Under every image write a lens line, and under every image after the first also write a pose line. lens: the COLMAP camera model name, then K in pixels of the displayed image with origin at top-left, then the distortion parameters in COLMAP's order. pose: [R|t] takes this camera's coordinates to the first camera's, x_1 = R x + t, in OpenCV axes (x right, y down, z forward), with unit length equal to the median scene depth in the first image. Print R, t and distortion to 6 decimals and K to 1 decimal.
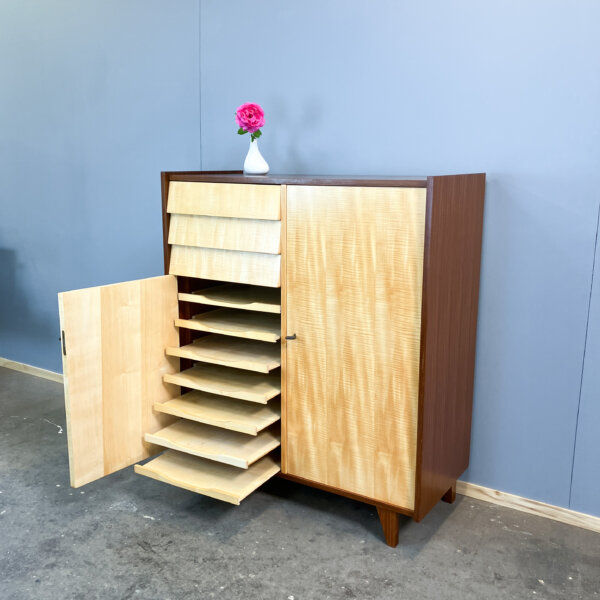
lens RADIAL K [[686.7, 0, 285.4], [0, 686.7, 292.5], [0, 0, 1]] dist [0.017776, -0.020202]
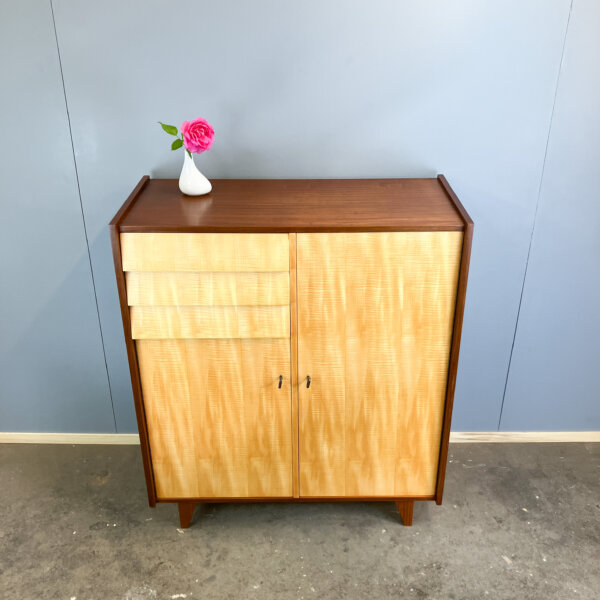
lens RADIAL K [[666.5, 0, 309.4], [0, 666.5, 297.9], [0, 0, 1]] dist [0.013364, 0.012812]
pose [[0.833010, -0.250922, 0.493085, -0.429344], [0.107090, 0.947511, 0.301255, -0.333521], [-0.542795, -0.198143, 0.816157, 0.270118]]
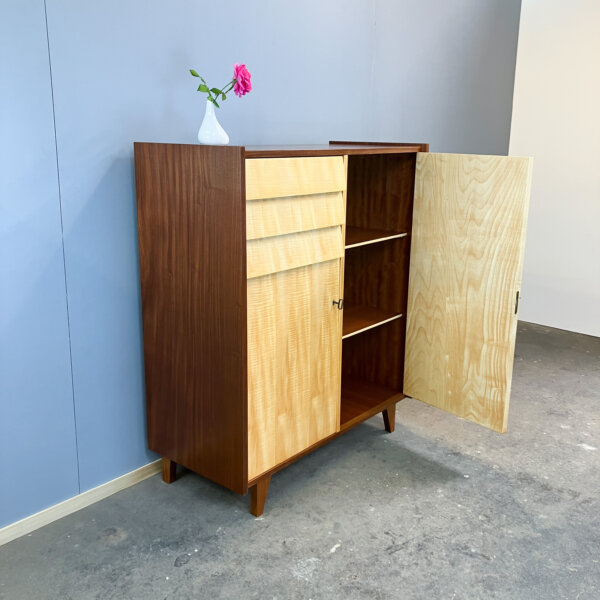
lens RADIAL K [[657.1, 0, 298.9], [0, 657.1, 289.6], [0, 0, 1]] dist [0.006306, 0.015259]
pose [[0.122735, -0.234385, 0.964365, -1.007951], [0.178026, 0.961149, 0.210946, -0.183836], [-0.976341, 0.145792, 0.159694, 0.940332]]
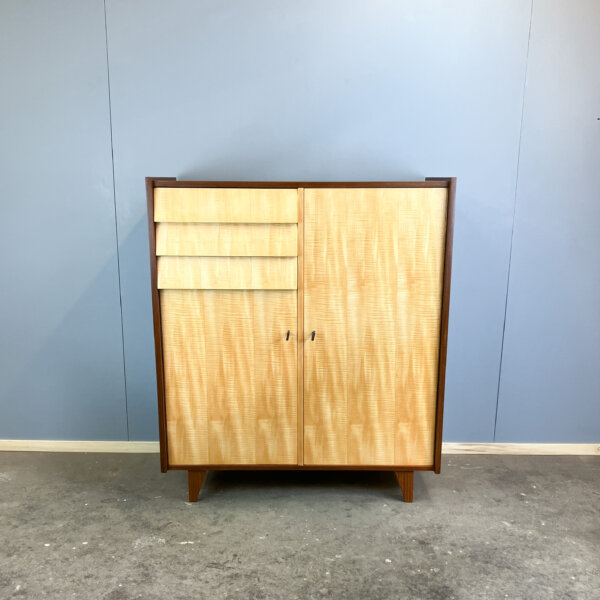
lens RADIAL K [[668.2, 0, 295.4], [0, 668.2, 347.9], [0, 0, 1]] dist [0.088109, -0.202112]
pose [[0.841906, -0.130982, 0.523487, -0.570732], [0.104142, 0.991296, 0.080545, -0.000684], [-0.529480, -0.013294, 0.848218, 0.143003]]
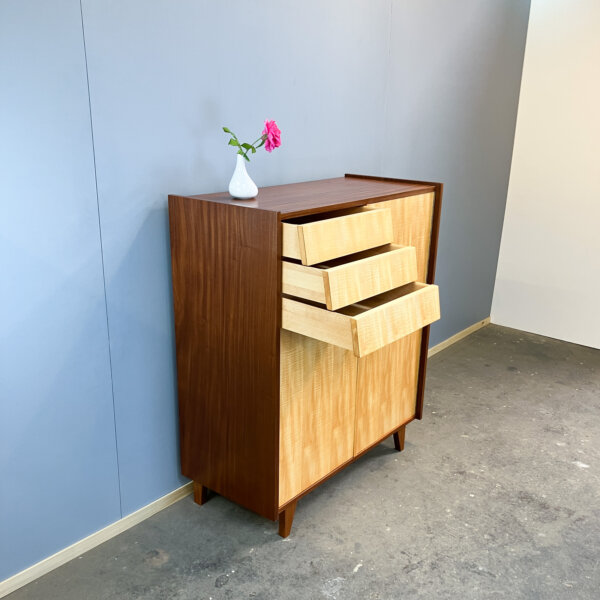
lens RADIAL K [[660.6, 0, 301.6], [0, 660.6, 330.6], [0, 0, 1]] dist [0.028150, -0.045212]
pose [[0.099094, -0.326171, 0.940103, -1.057090], [0.171328, 0.936236, 0.306770, -0.308562], [-0.980218, 0.130666, 0.148658, 0.973554]]
